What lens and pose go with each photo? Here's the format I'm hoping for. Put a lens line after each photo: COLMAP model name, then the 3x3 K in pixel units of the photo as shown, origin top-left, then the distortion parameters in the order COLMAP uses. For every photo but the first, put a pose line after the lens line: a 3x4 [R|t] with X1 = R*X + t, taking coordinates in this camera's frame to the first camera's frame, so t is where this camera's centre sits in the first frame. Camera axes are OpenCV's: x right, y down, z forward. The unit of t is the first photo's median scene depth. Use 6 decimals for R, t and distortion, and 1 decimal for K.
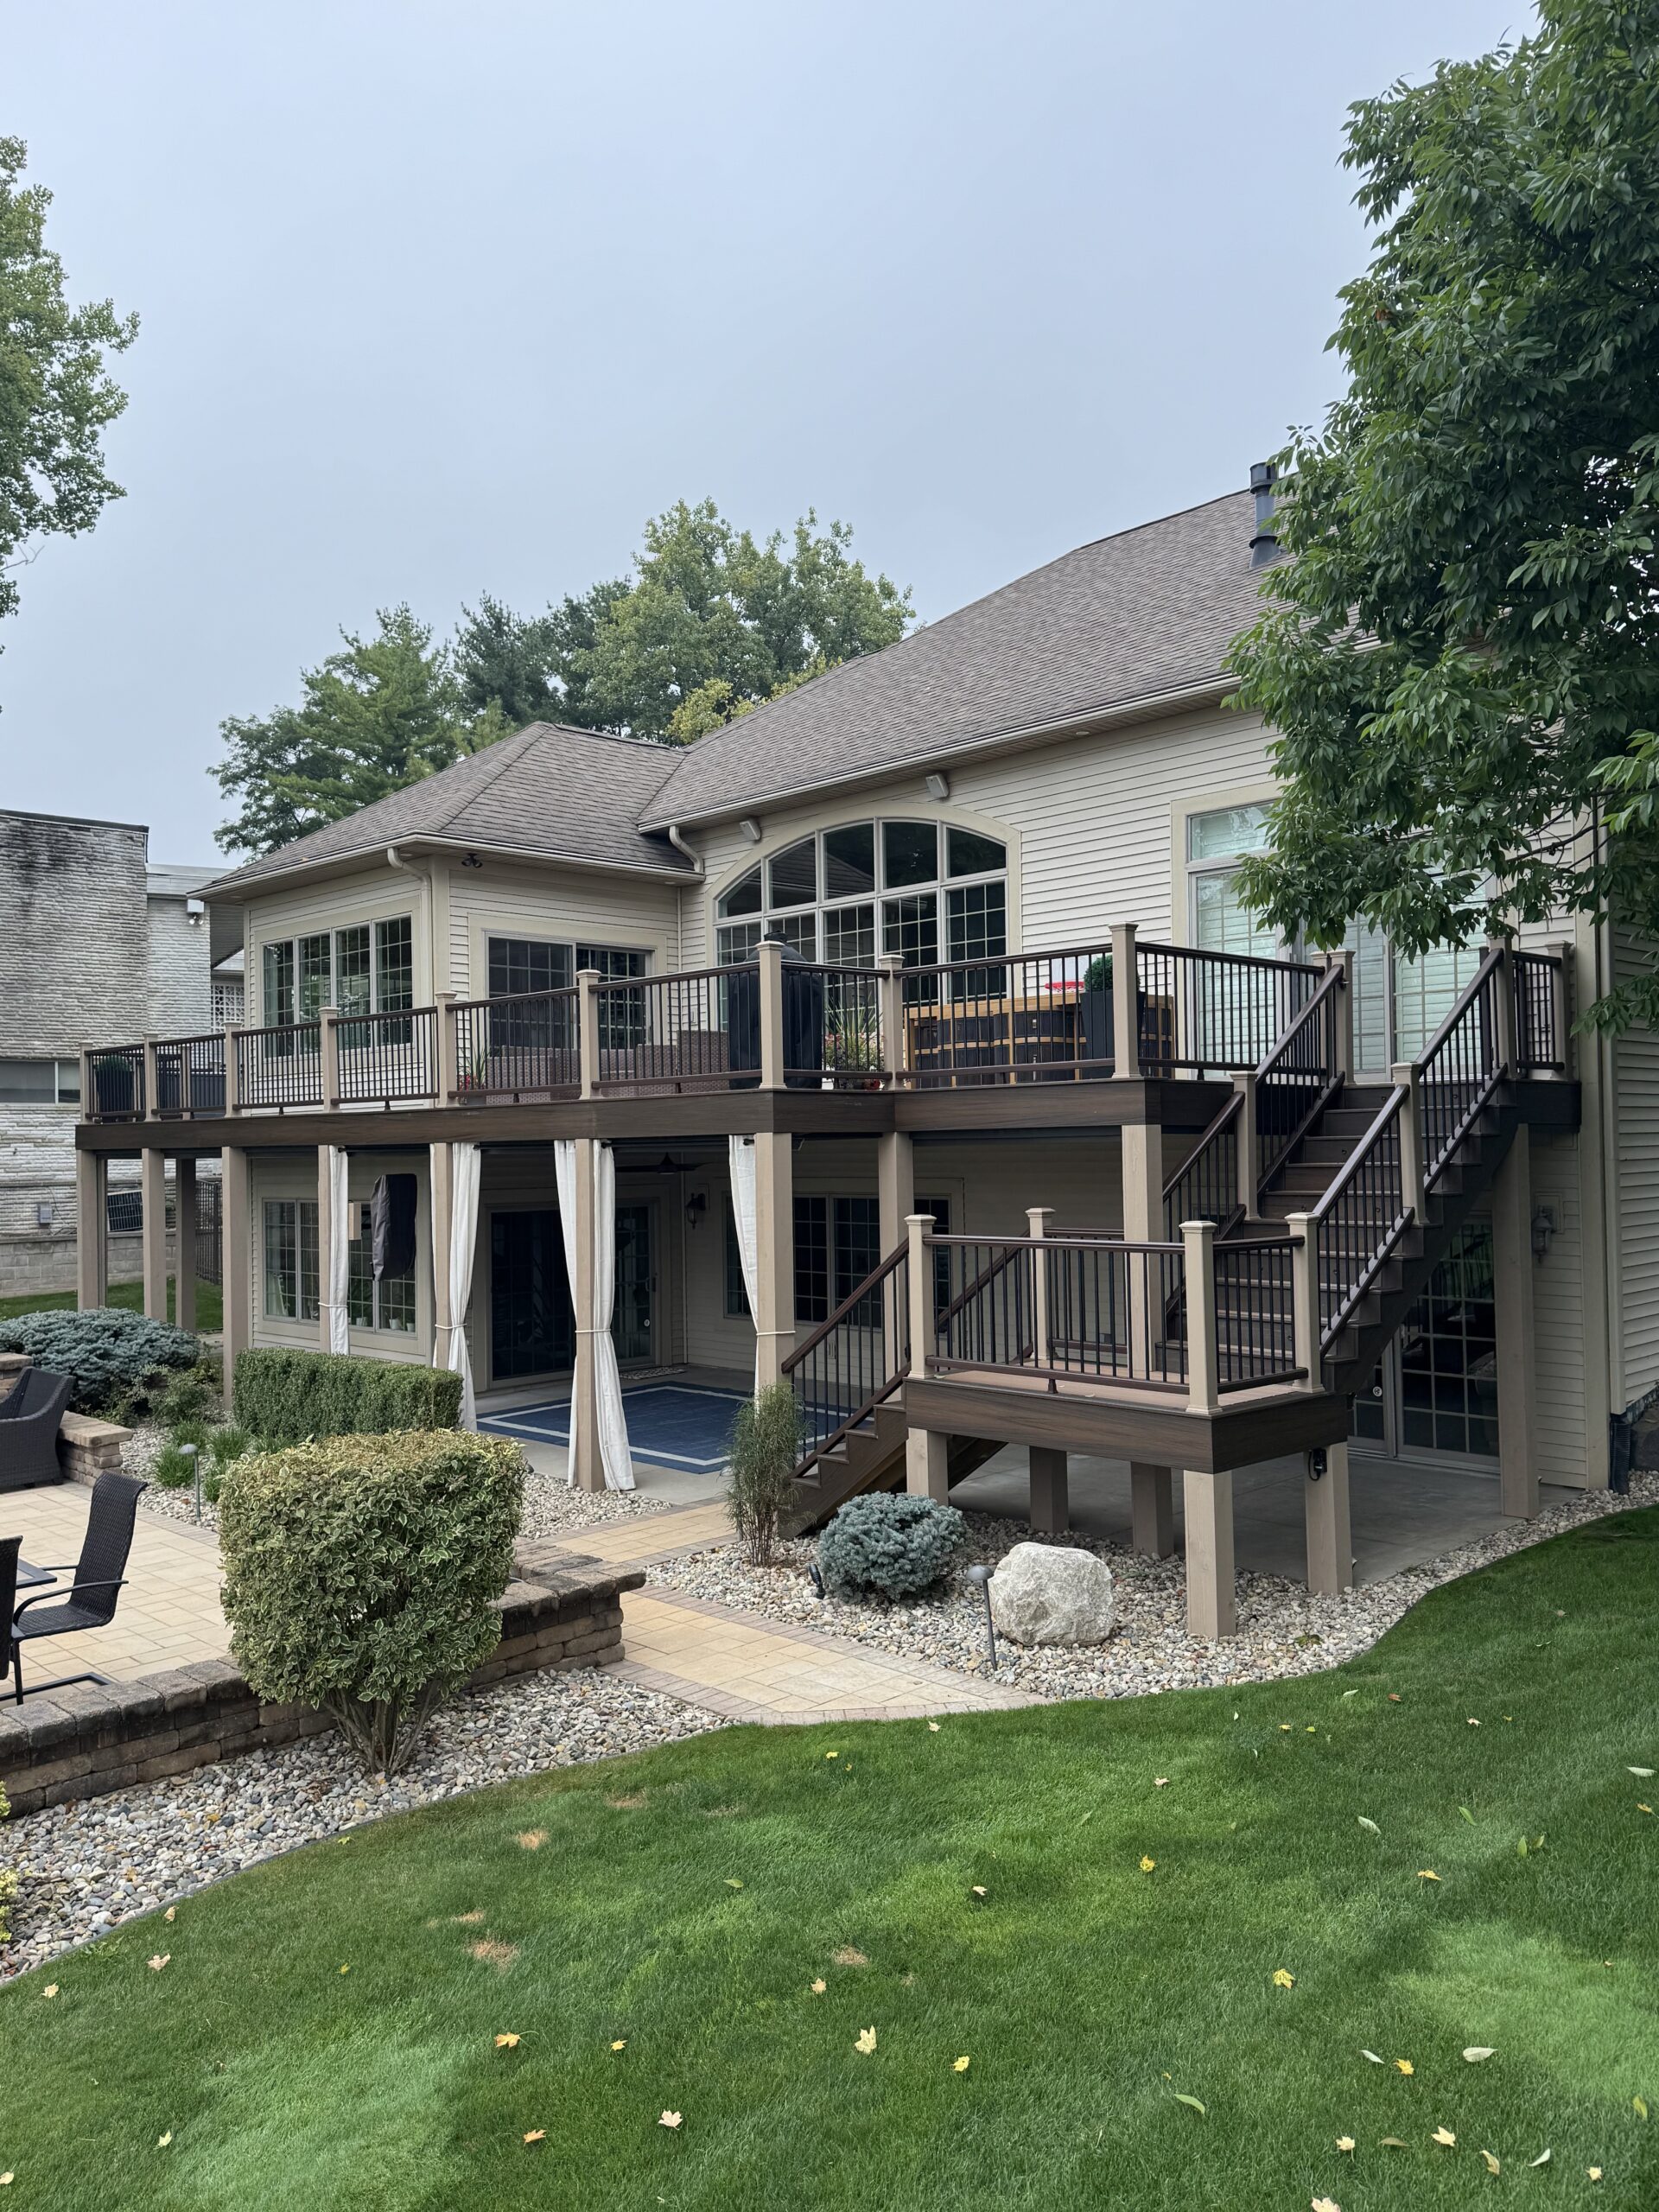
lens RADIAL K [[1639.3, 0, 829.5], [0, 1639.3, 1106.0], [0, 0, 1]] dist [-0.000996, -0.000016]
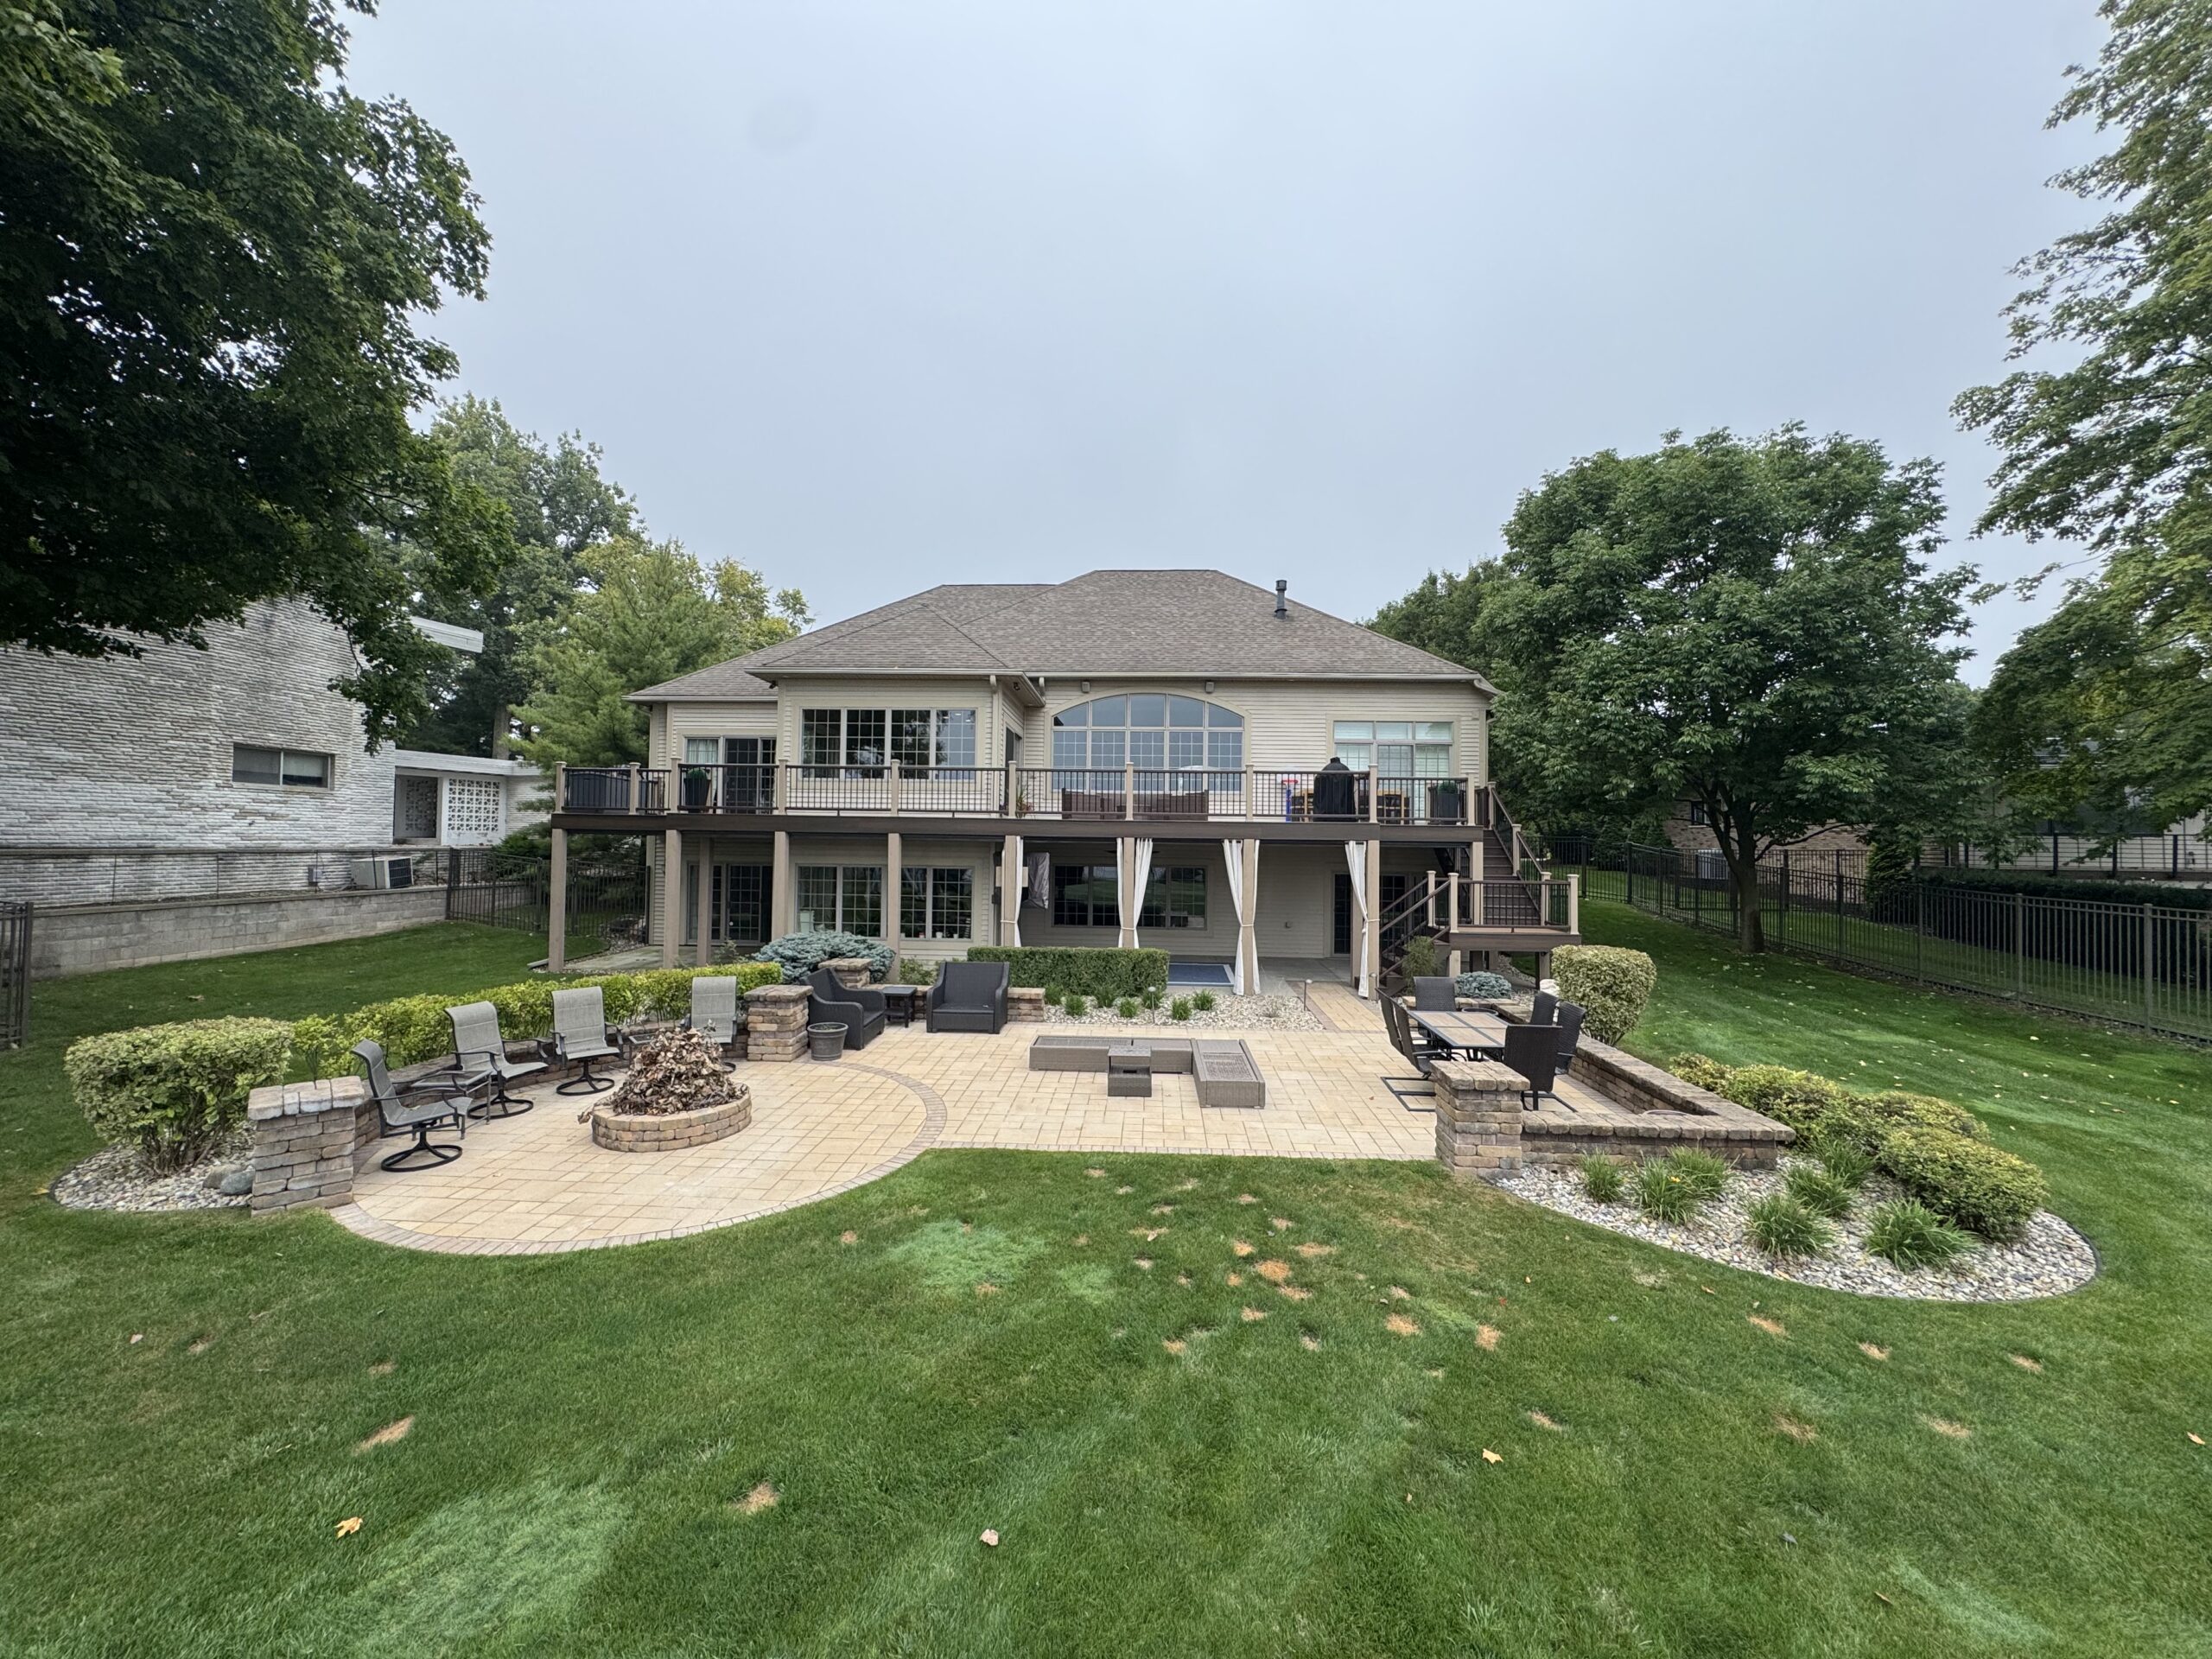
lens RADIAL K [[875.9, 0, 1106.0], [0, 875.9, 829.5], [0, 0, 1]] dist [0.000900, -0.000037]
pose [[0.763383, 0.043470, 0.644482, -0.630513], [-0.045499, 0.998873, -0.013481, 0.018349], [-0.644342, -0.019031, 0.764501, 0.141362]]
